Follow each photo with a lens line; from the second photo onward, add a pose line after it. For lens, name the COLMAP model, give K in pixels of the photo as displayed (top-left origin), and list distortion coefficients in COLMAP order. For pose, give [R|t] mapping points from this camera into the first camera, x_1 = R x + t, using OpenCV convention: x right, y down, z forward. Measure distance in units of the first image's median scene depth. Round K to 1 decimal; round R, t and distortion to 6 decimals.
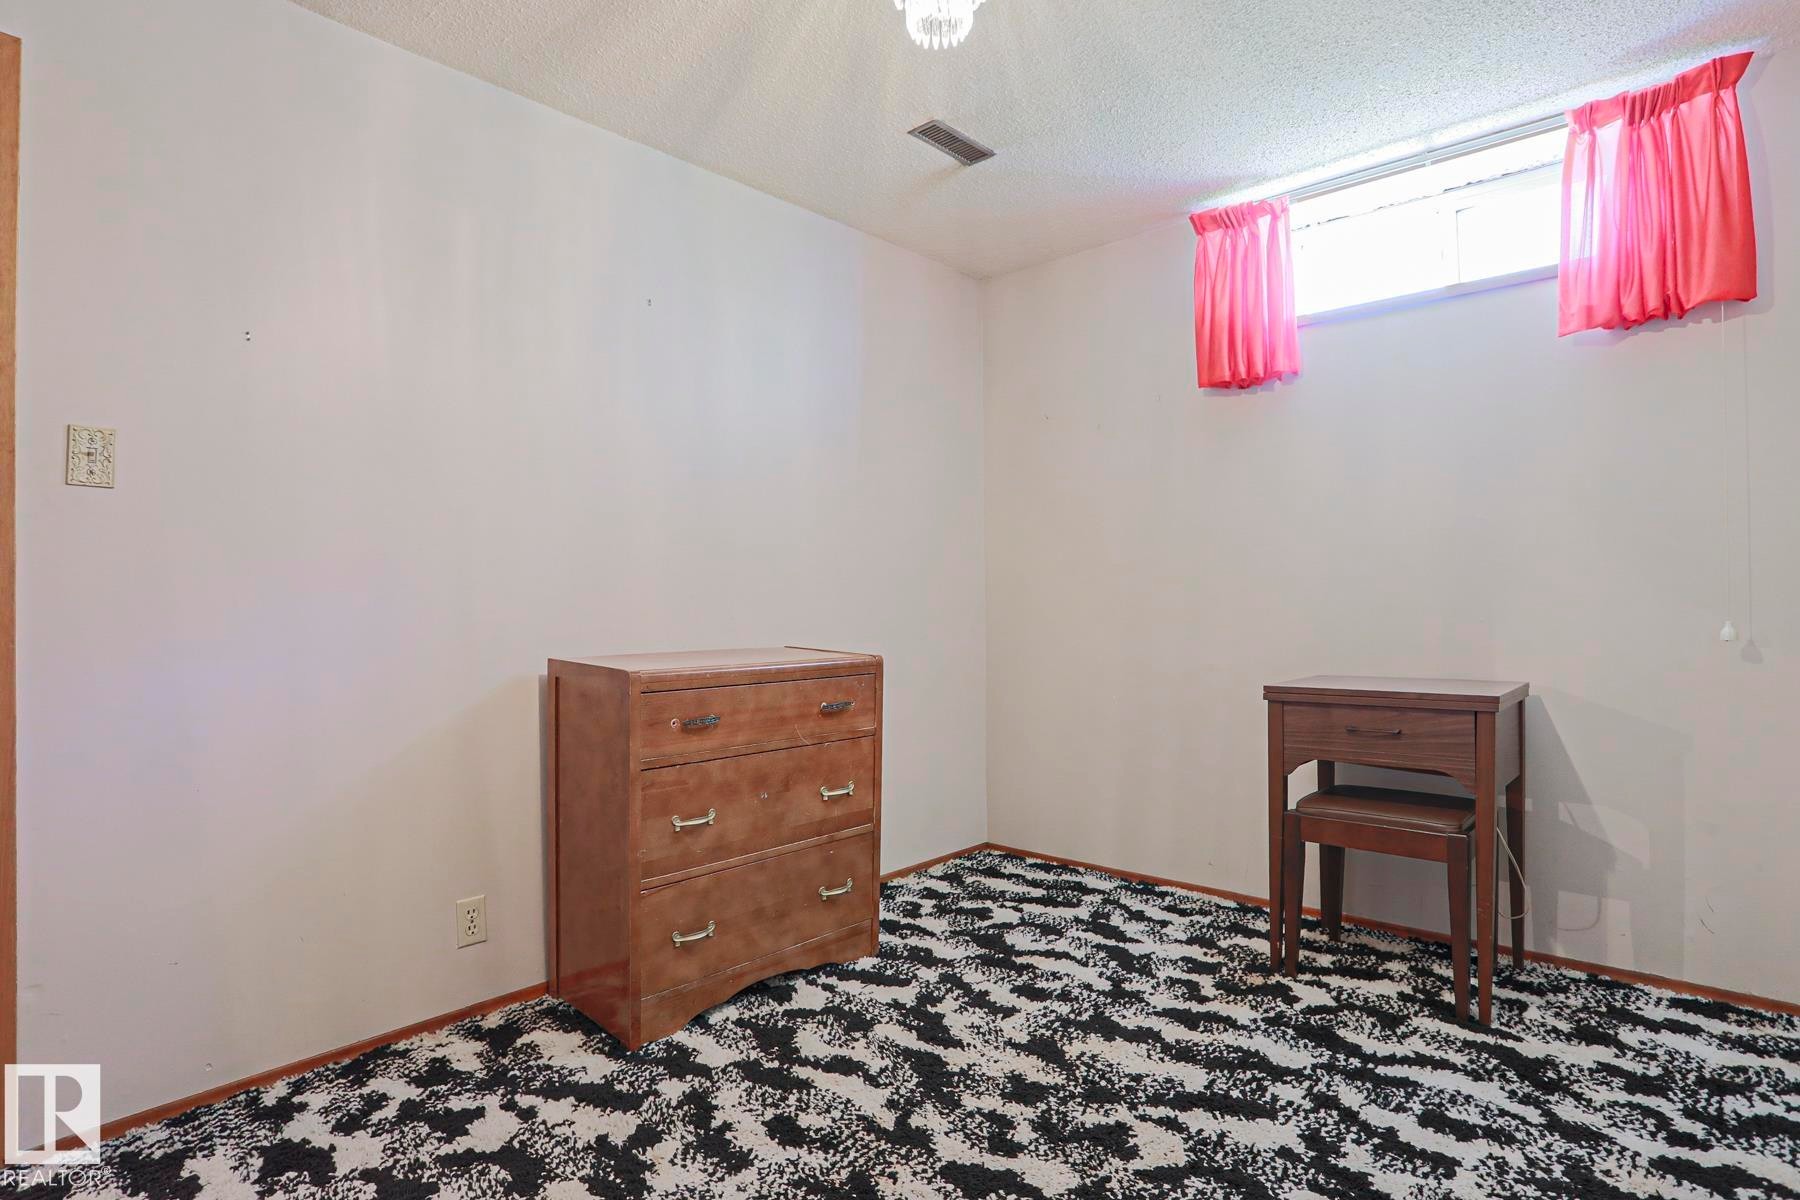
lens RADIAL K [[867.7, 0, 890.1], [0, 867.7, 598.7], [0, 0, 1]] dist [-0.075281, 0.028988]
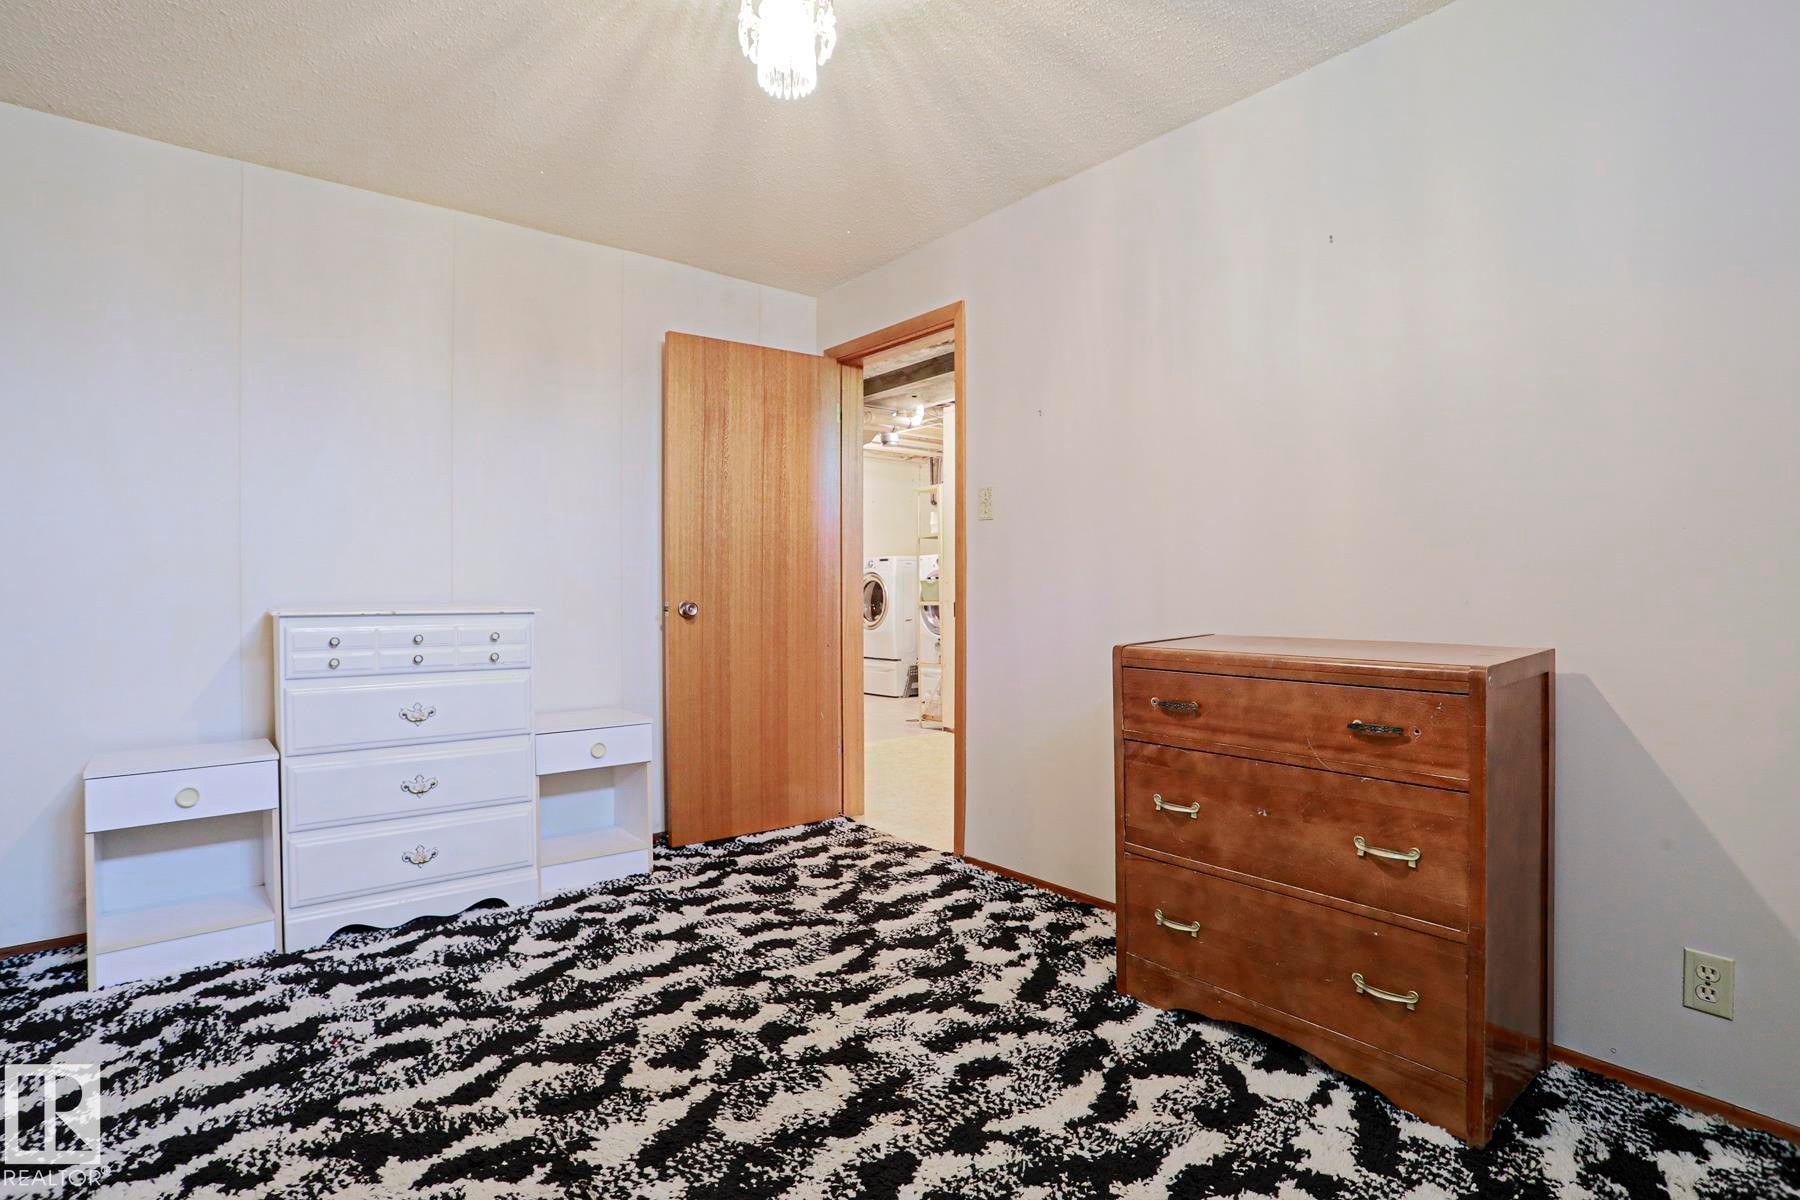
lens RADIAL K [[867.7, 0, 890.1], [0, 867.7, 598.7], [0, 0, 1]] dist [-0.075281, 0.028988]
pose [[-0.137534, 0.007478, -0.990469, 1.244961], [0.009691, 0.999934, 0.006204, 0.021029], [0.990450, -0.008745, -0.137597, 1.326293]]
